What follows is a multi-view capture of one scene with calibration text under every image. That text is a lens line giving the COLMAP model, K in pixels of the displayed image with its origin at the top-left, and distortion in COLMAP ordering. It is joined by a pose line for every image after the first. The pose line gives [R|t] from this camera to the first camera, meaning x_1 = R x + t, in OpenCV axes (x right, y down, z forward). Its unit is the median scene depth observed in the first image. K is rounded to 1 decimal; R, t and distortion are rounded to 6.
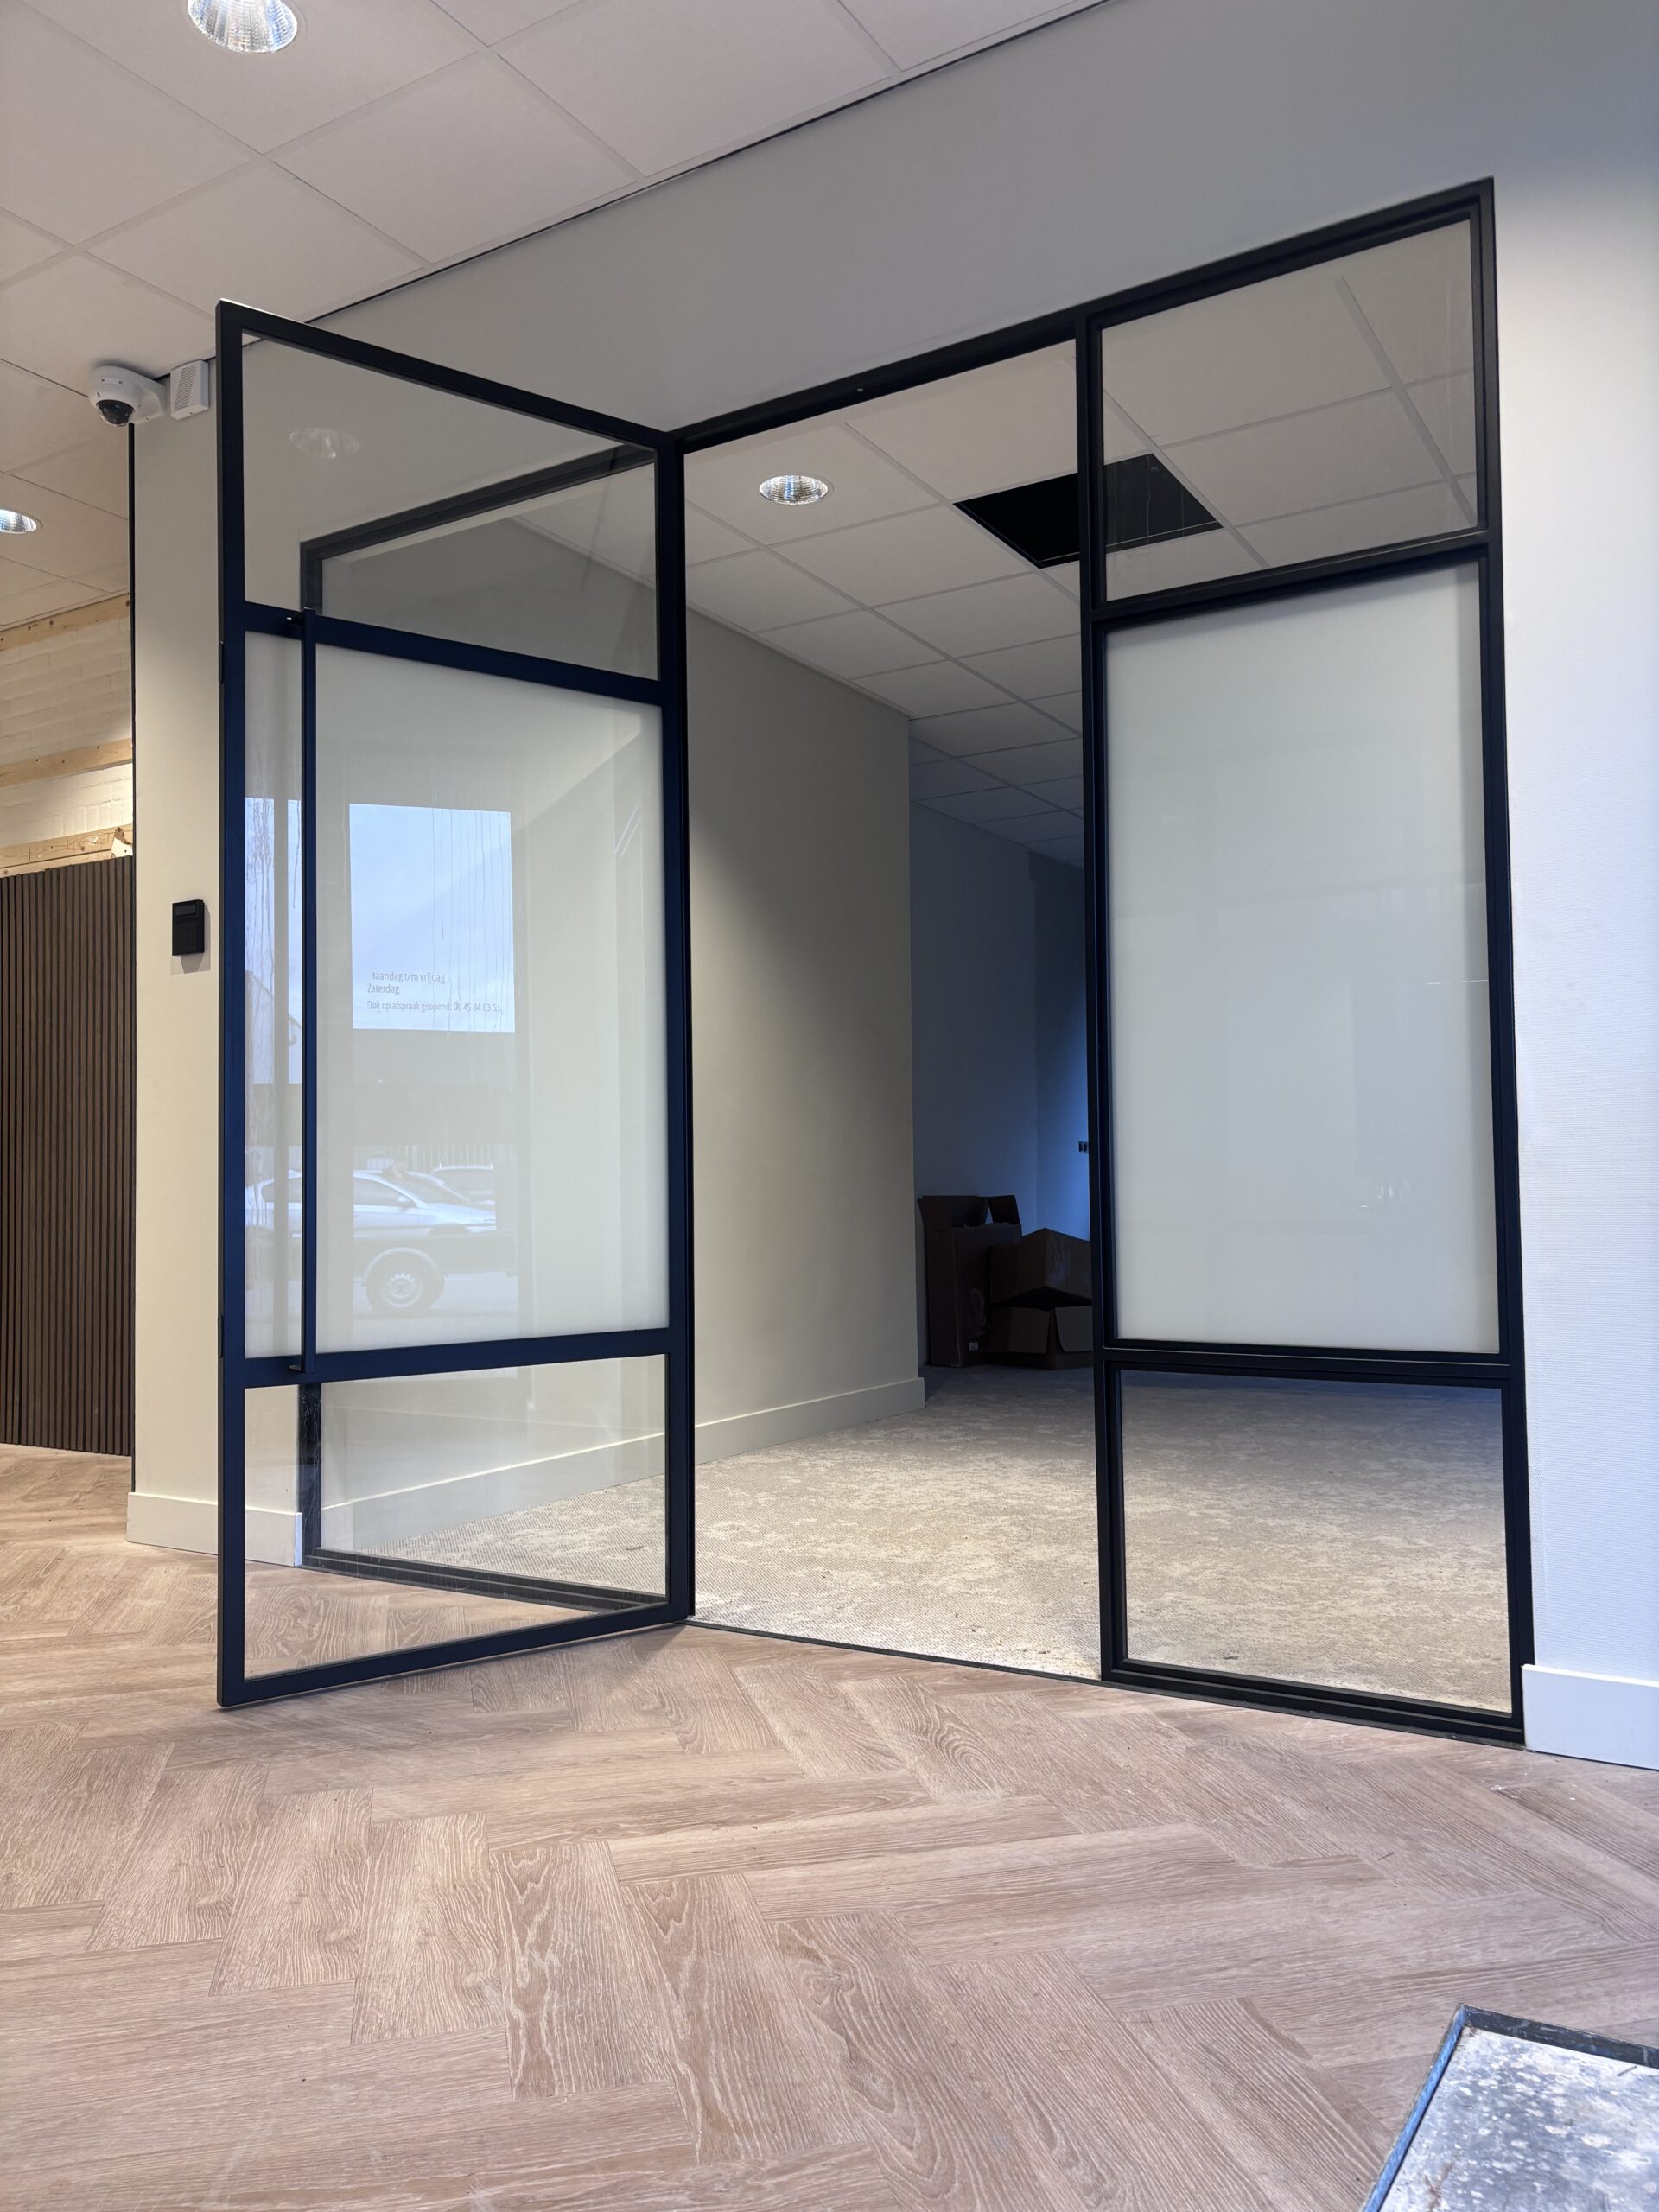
lens RADIAL K [[1676.8, 0, 838.6], [0, 1676.8, 1108.0], [0, 0, 1]] dist [0.052460, -0.064585]
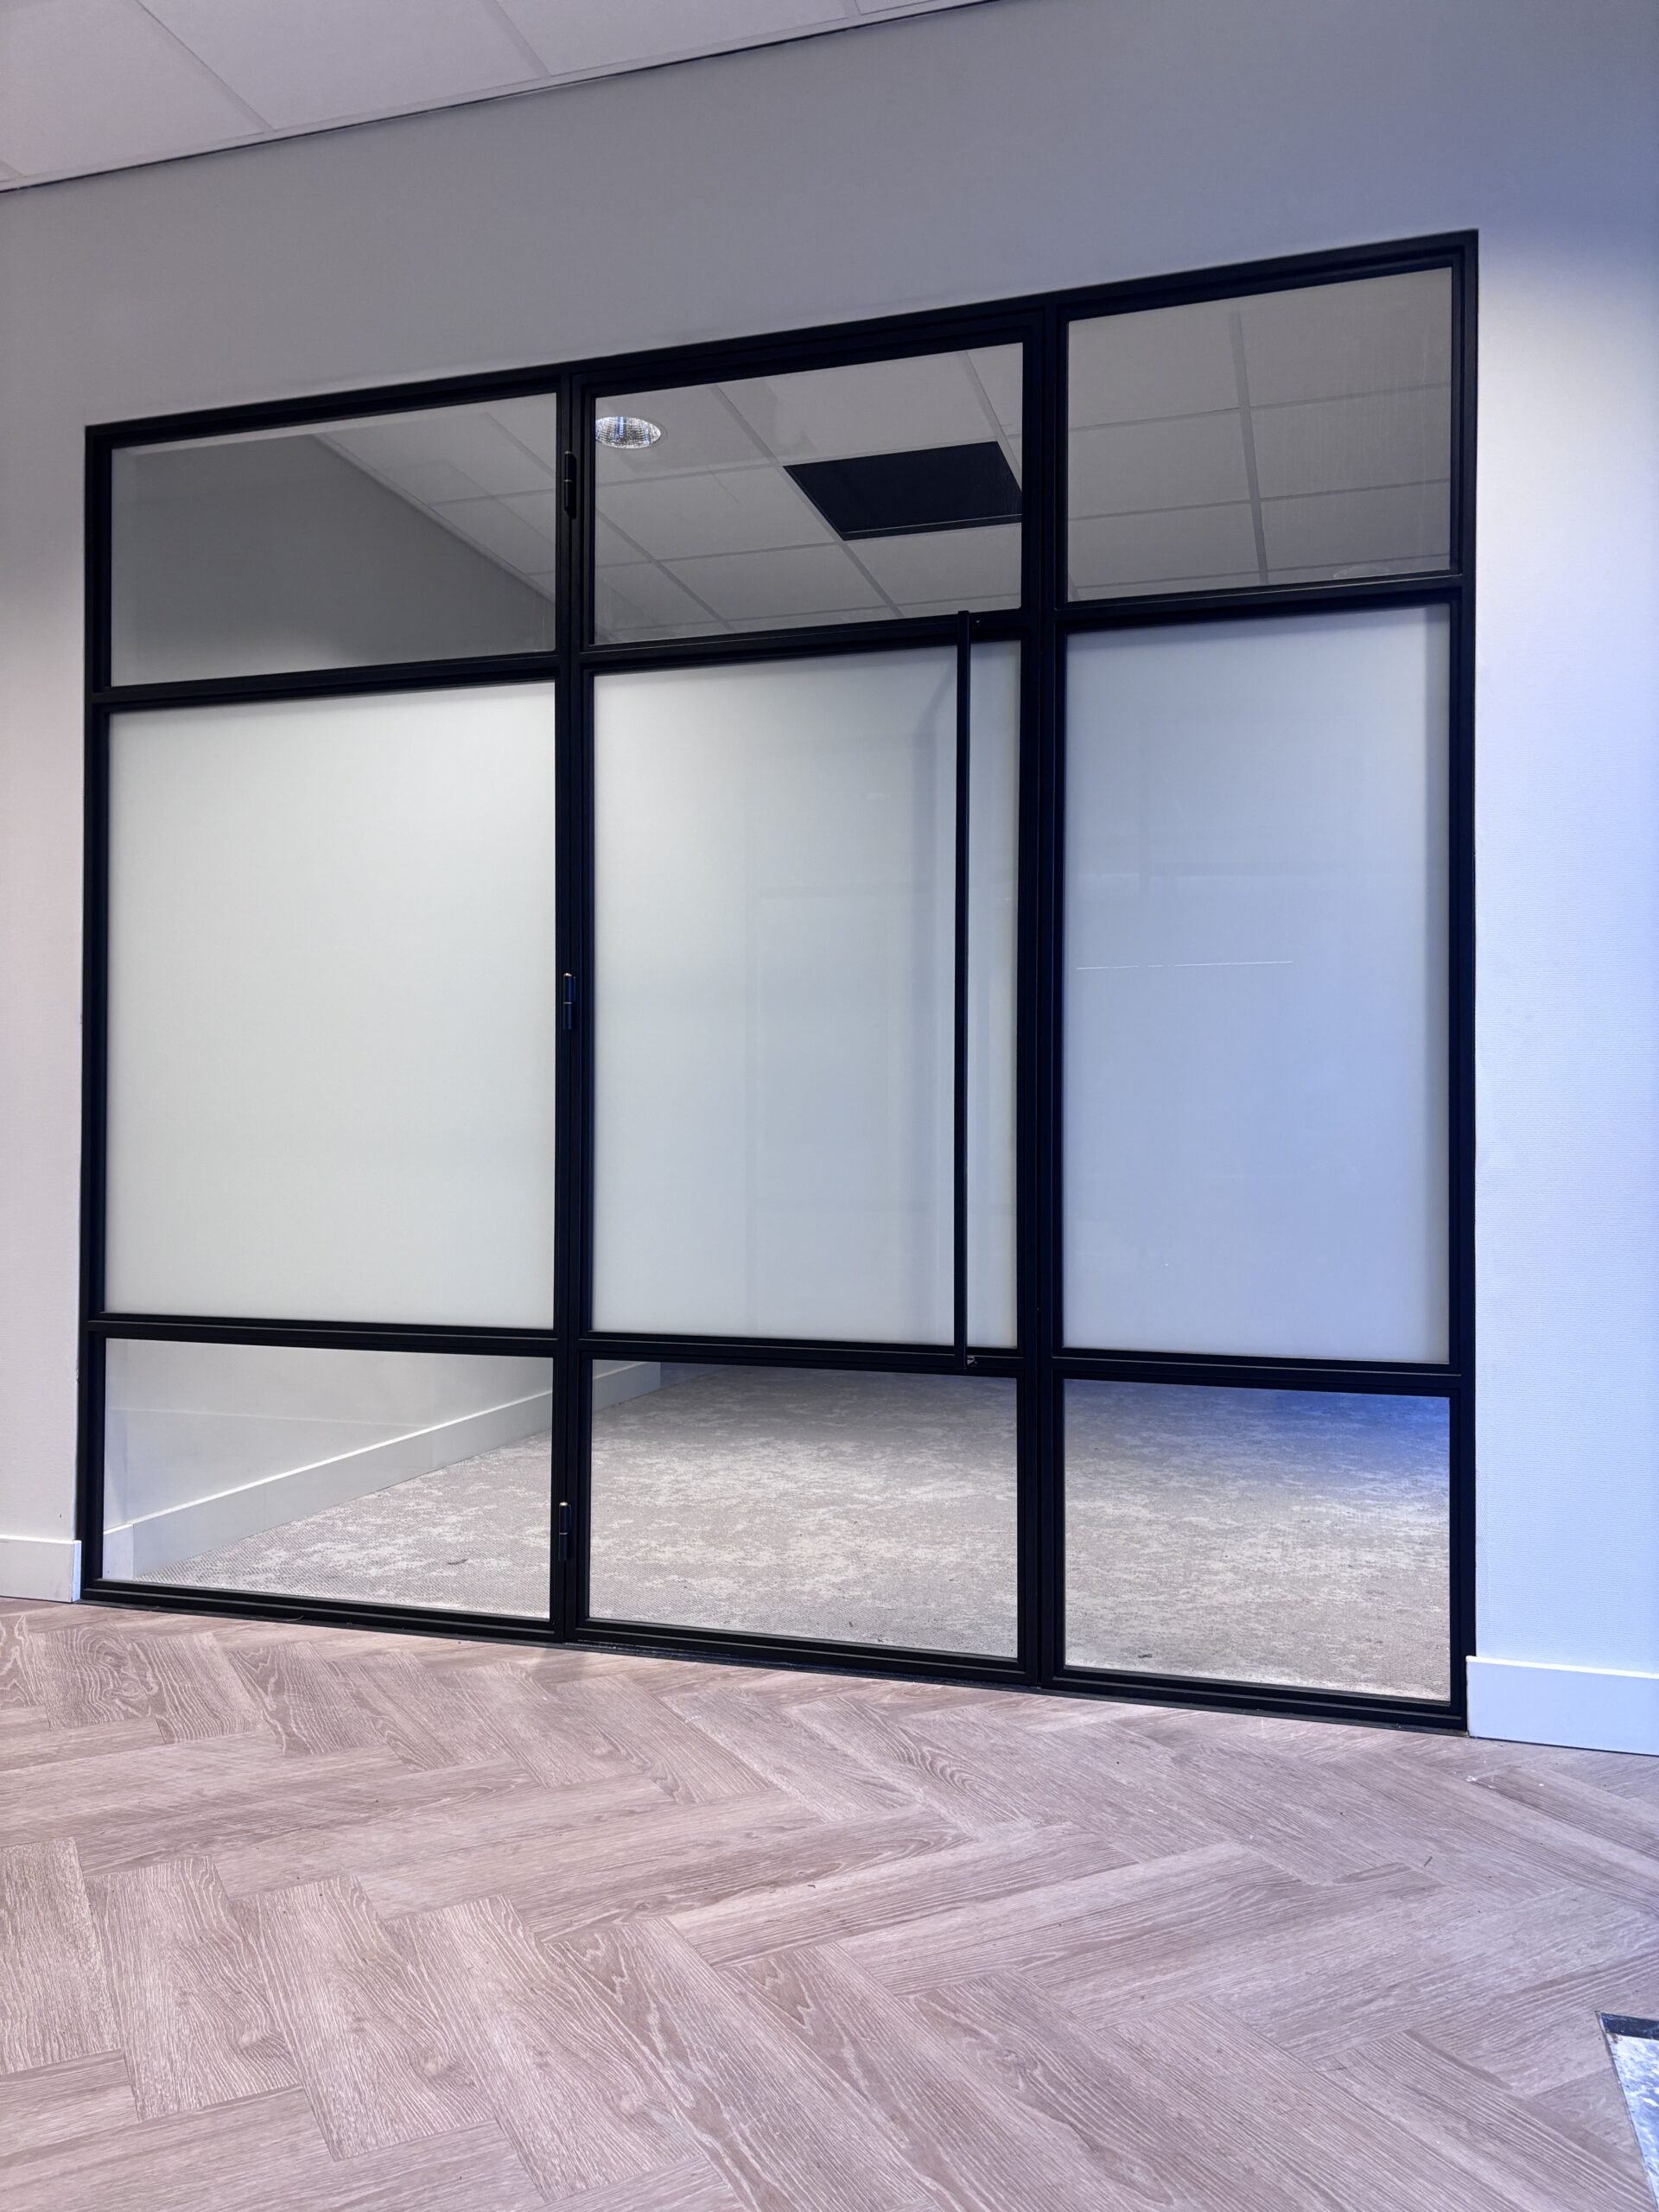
lens RADIAL K [[1676.8, 0, 823.8], [0, 1676.8, 1108.0], [0, 0, 1]] dist [0.052460, -0.064585]
pose [[0.967598, 0.021889, 0.251544, -0.258355], [-0.029327, 0.999235, 0.025857, -0.030337], [-0.250785, -0.032397, 0.967501, 0.086010]]
